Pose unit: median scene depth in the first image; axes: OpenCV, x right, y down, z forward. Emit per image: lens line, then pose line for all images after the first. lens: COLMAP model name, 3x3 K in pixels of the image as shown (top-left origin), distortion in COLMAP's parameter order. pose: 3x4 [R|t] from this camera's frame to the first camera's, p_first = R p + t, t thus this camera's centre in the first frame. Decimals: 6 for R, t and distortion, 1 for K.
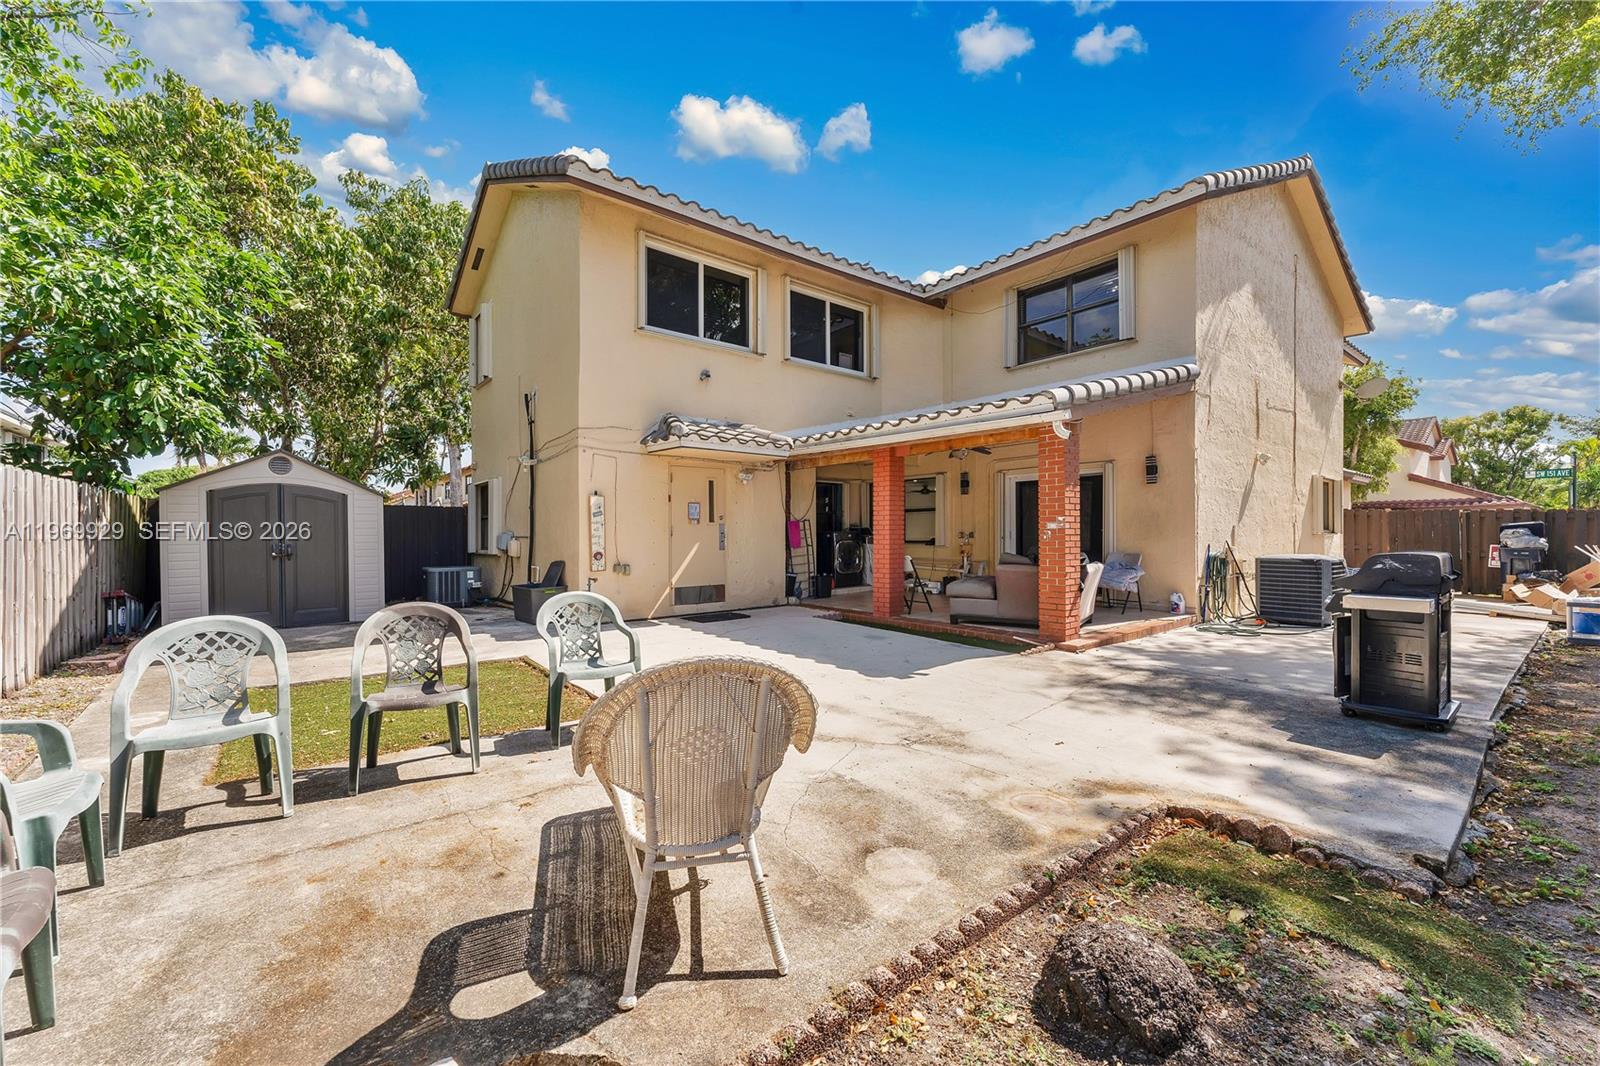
lens RADIAL K [[646.0, 0, 797.4], [0, 646.0, 536.7], [0, 0, 1]] dist [-0.000586, -0.000214]
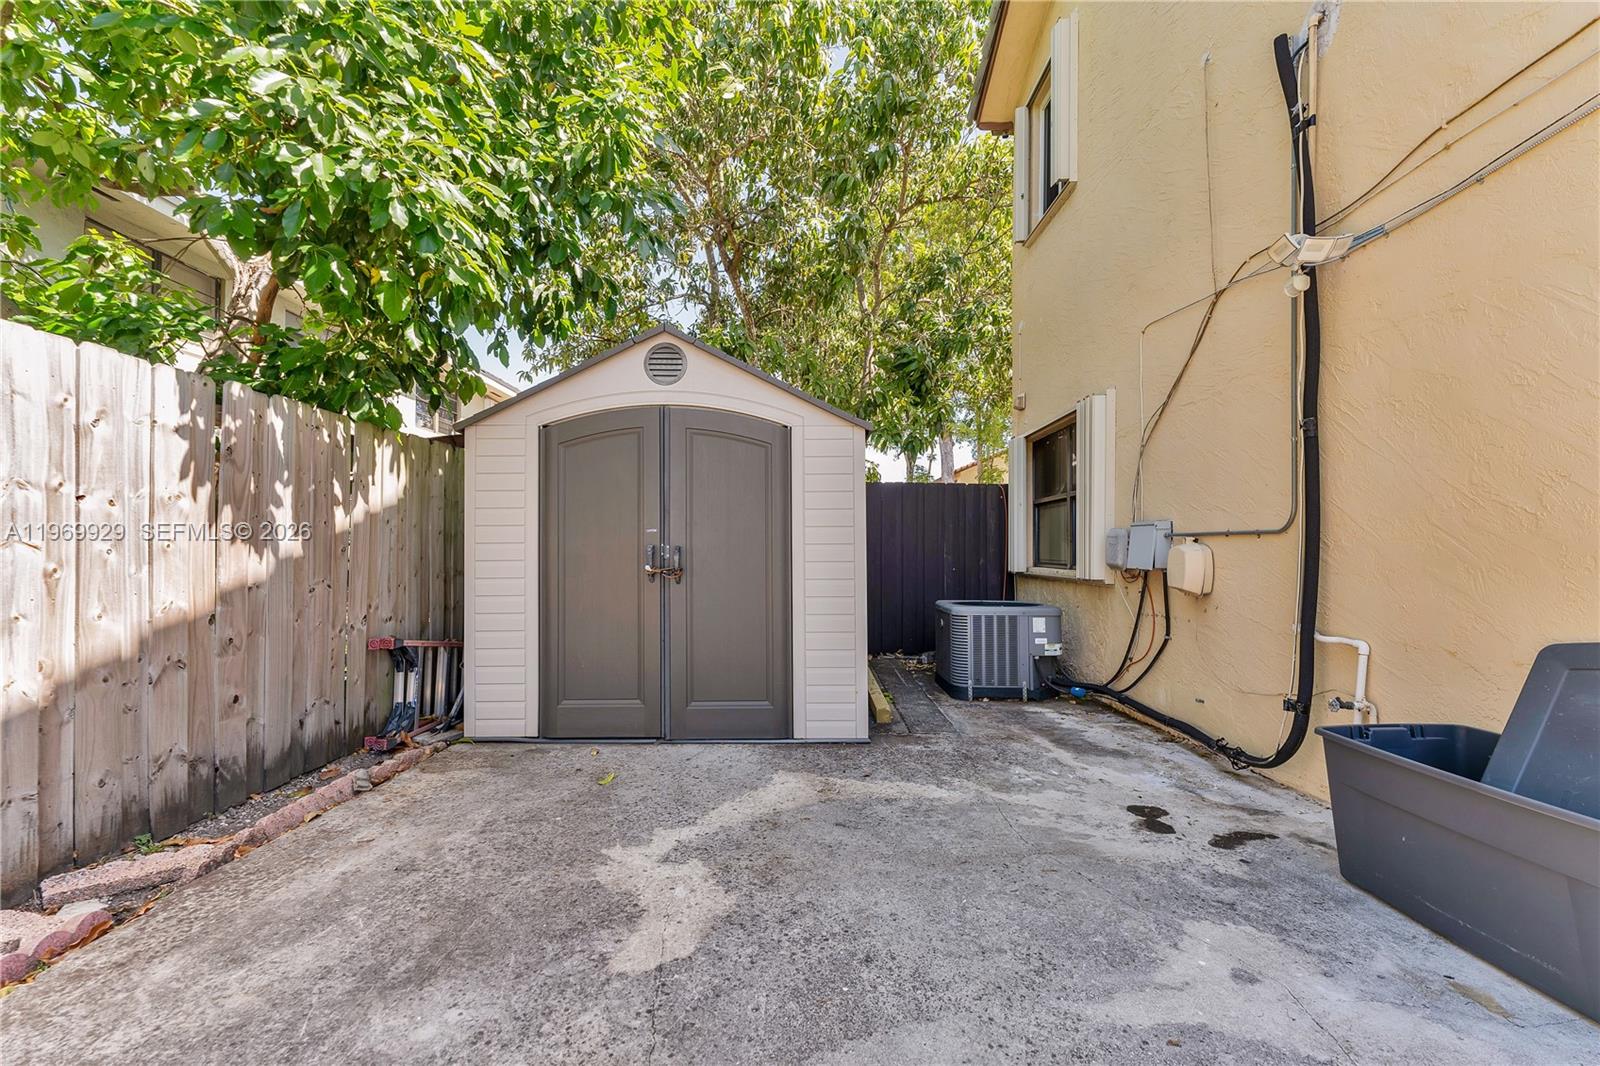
lens RADIAL K [[646.0, 0, 797.4], [0, 646.0, 536.7], [0, 0, 1]] dist [-0.000586, -0.000214]
pose [[0.772479, -0.010448, -0.634954, -0.405160], [-0.010151, 0.999534, -0.028797, 0.016071], [0.634959, 0.028690, 0.772013, 0.642592]]
